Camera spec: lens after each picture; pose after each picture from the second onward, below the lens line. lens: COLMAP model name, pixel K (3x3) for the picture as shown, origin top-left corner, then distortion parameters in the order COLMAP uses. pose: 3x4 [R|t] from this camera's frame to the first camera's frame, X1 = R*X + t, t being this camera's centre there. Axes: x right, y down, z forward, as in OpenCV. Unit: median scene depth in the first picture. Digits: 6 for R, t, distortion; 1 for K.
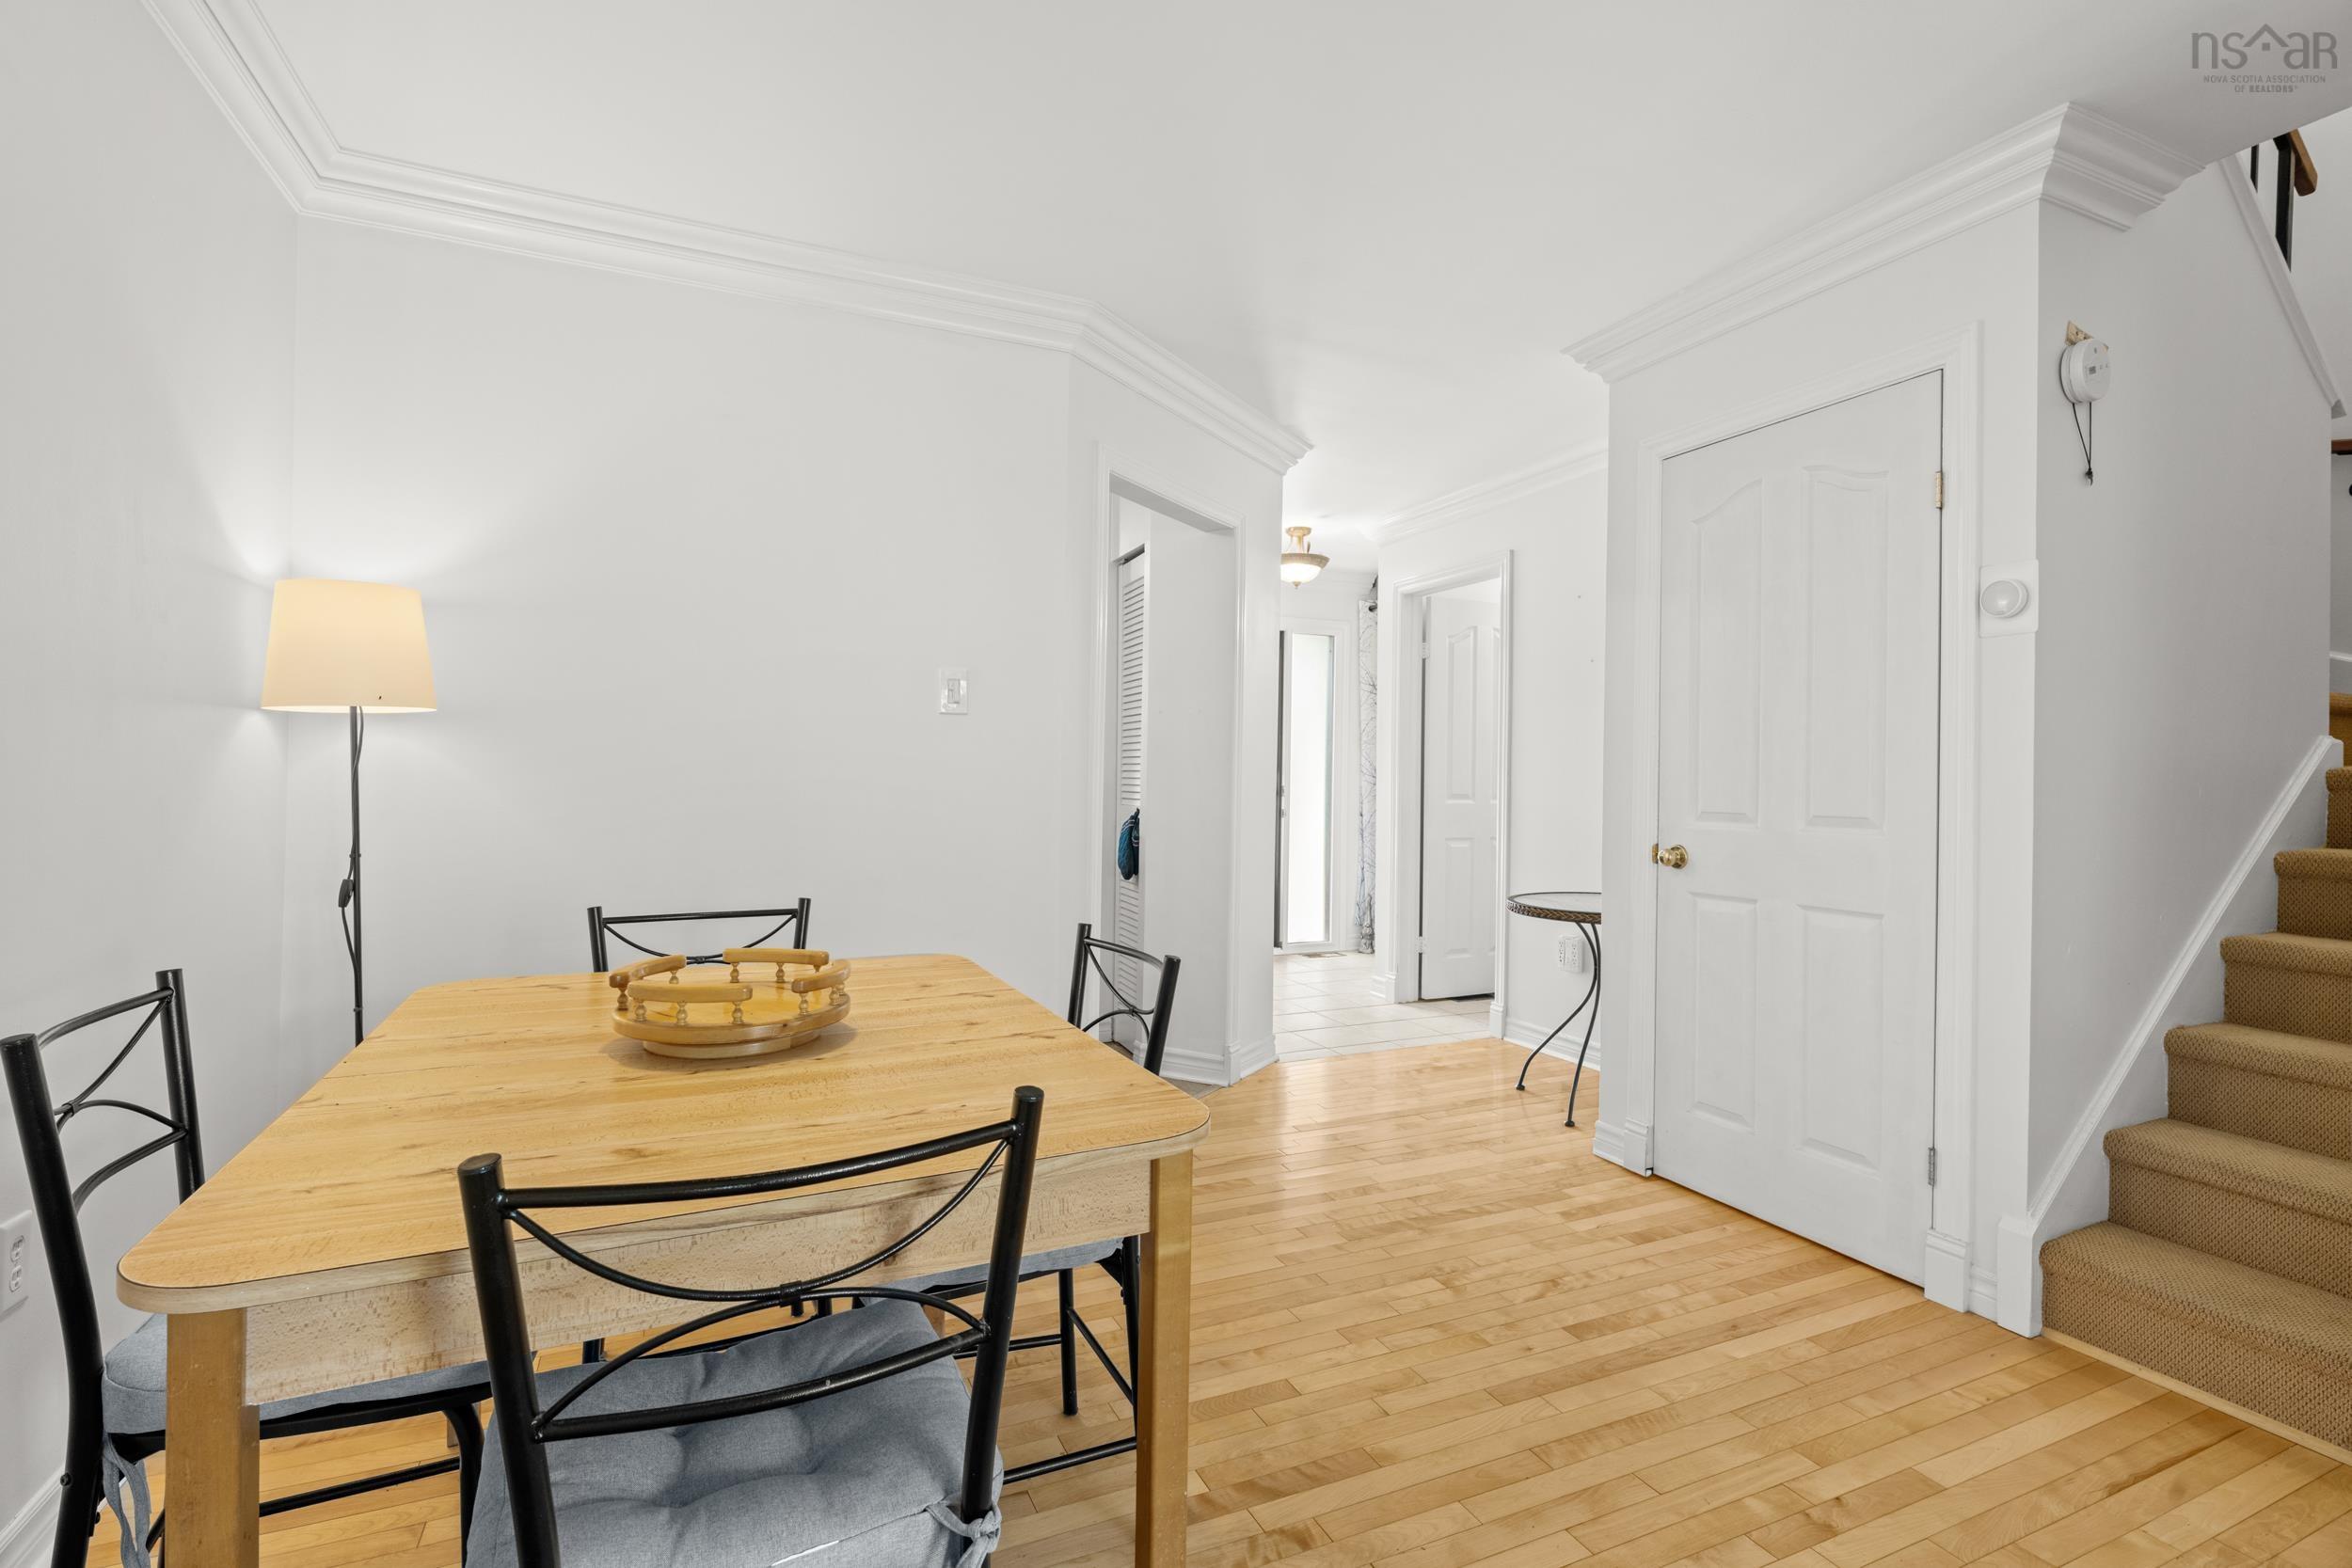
lens RADIAL K [[1060.2, 0, 1177.0], [0, 1060.2, 788.1], [0, 0, 1]] dist [0.002587, -0.000478]
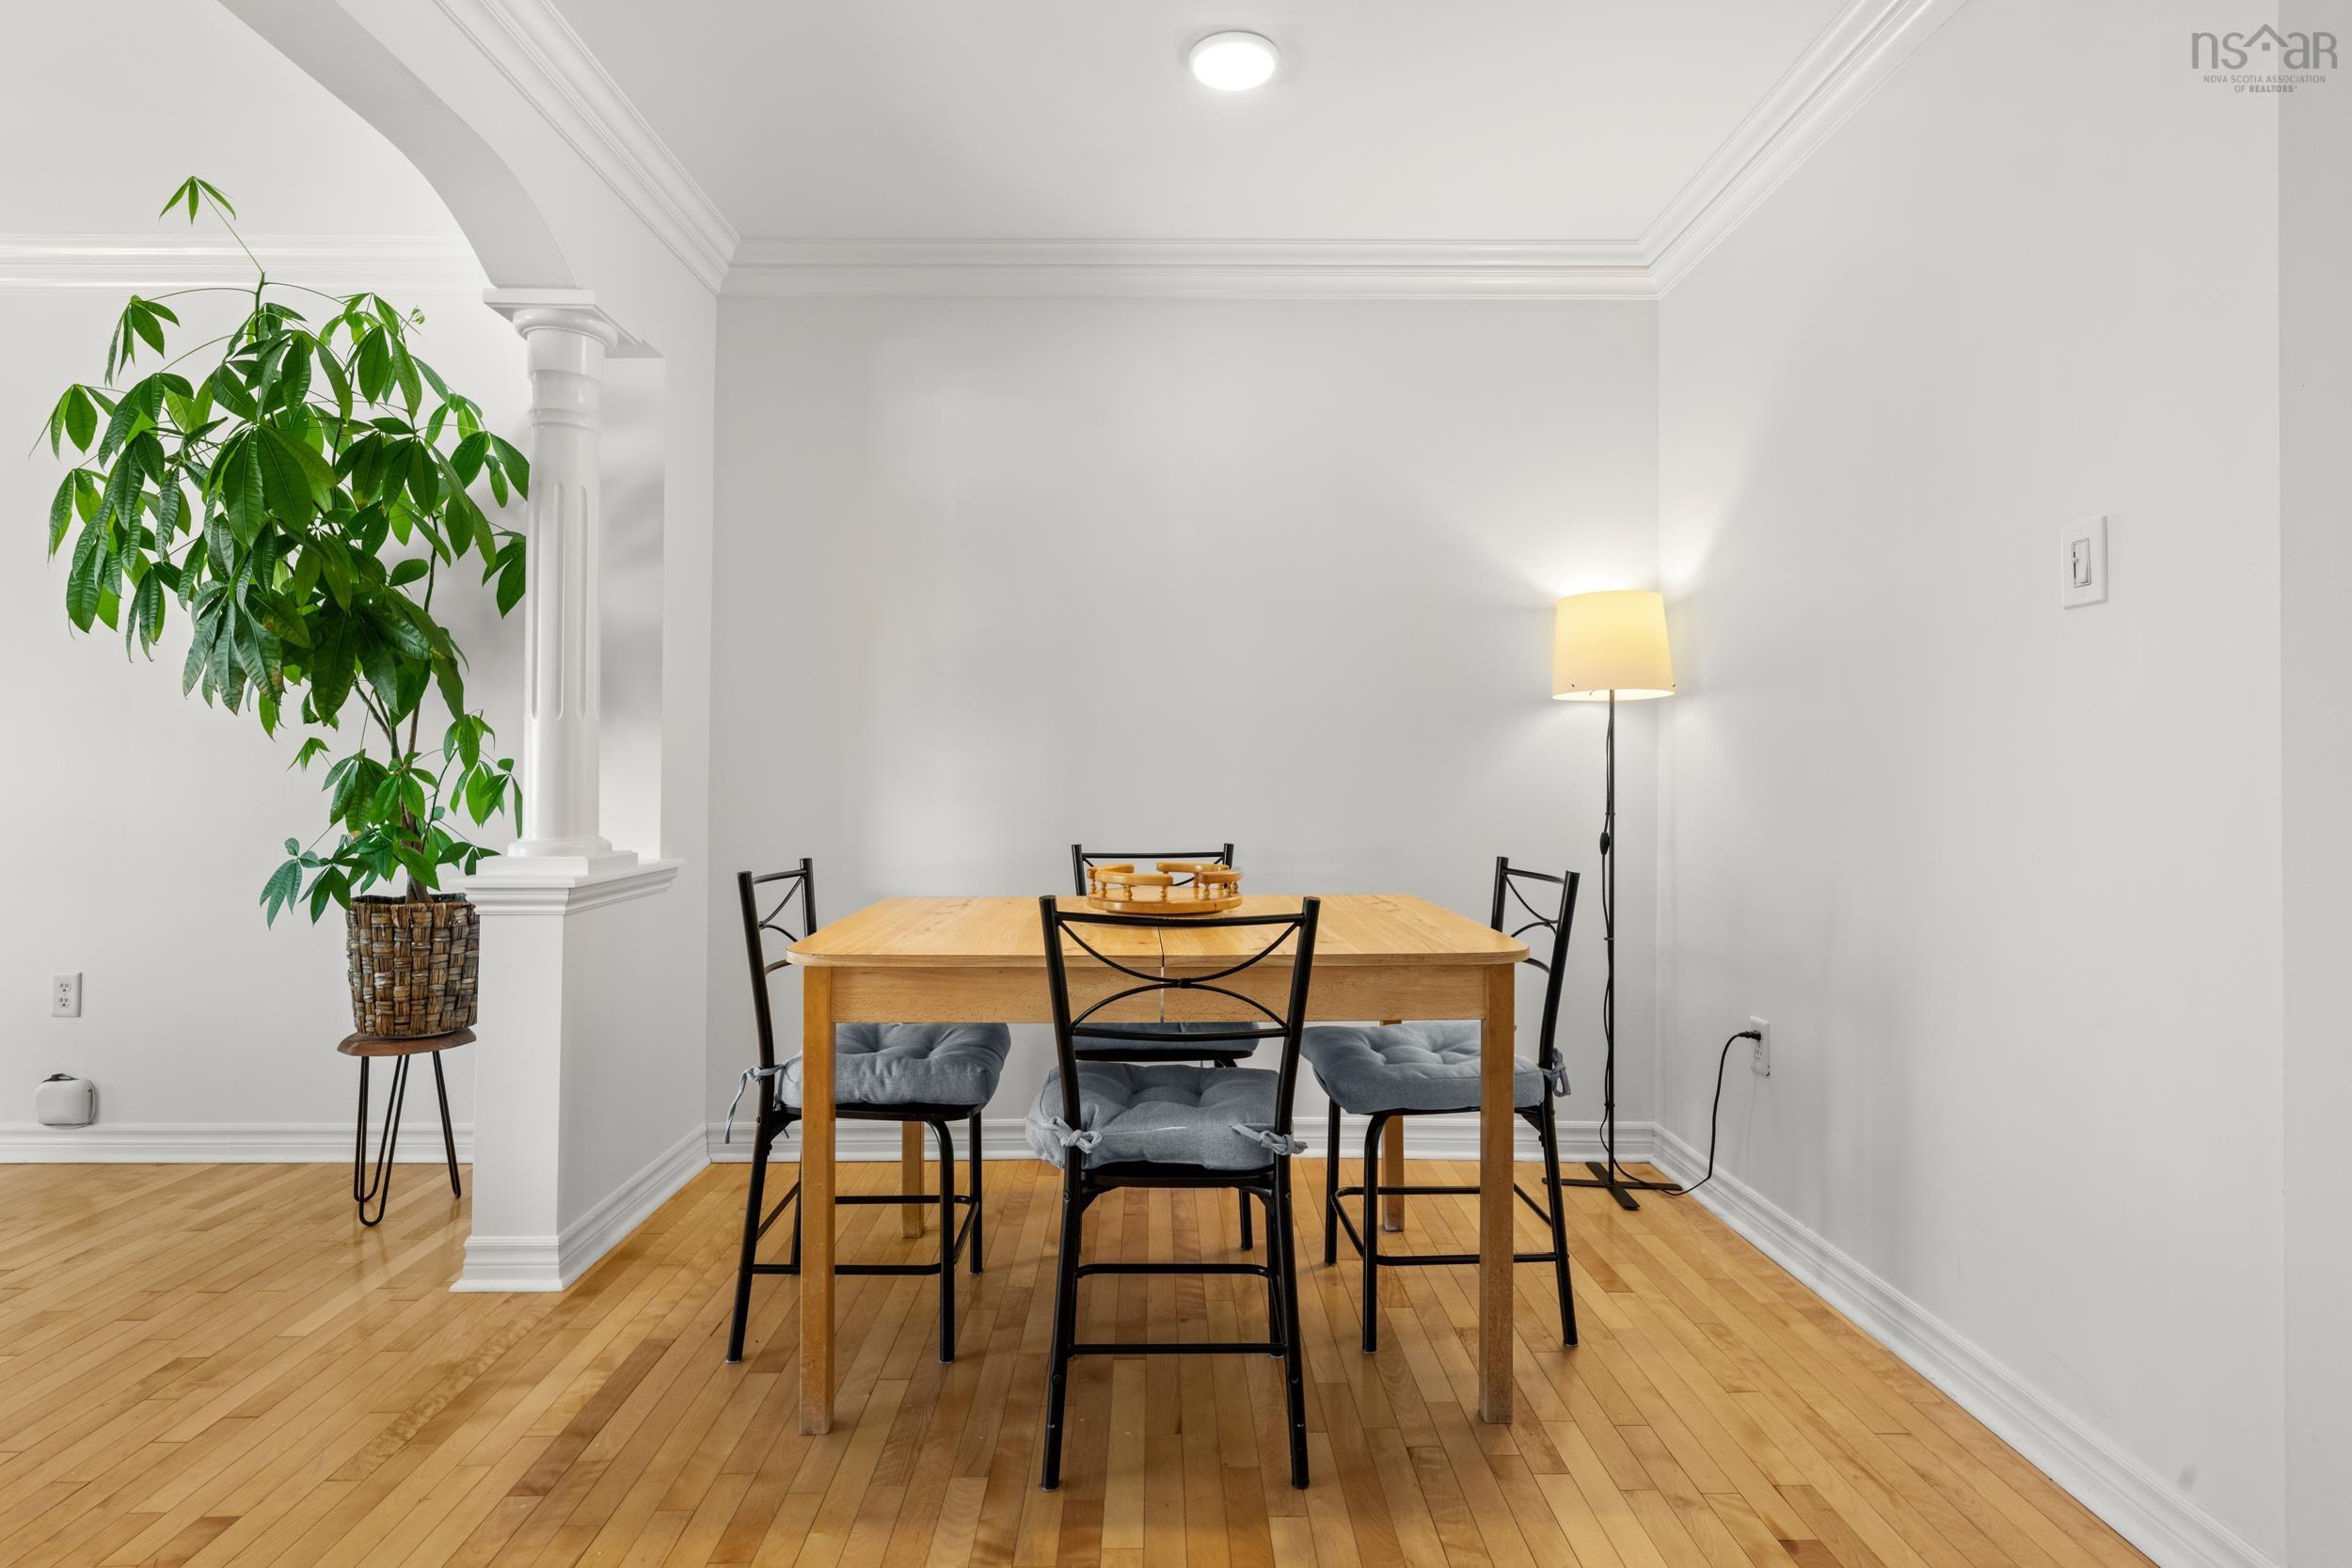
lens RADIAL K [[1165.6, 0, 1177.9], [0, 1165.6, 758.8], [0, 0, 1]] dist [-0.000234, -0.000161]
pose [[-0.394447, -0.026432, -0.918539, 0.668204], [-0.015323, 0.999636, -0.022186, 0.036994], [0.918791, 0.005323, -0.394708, 1.075185]]
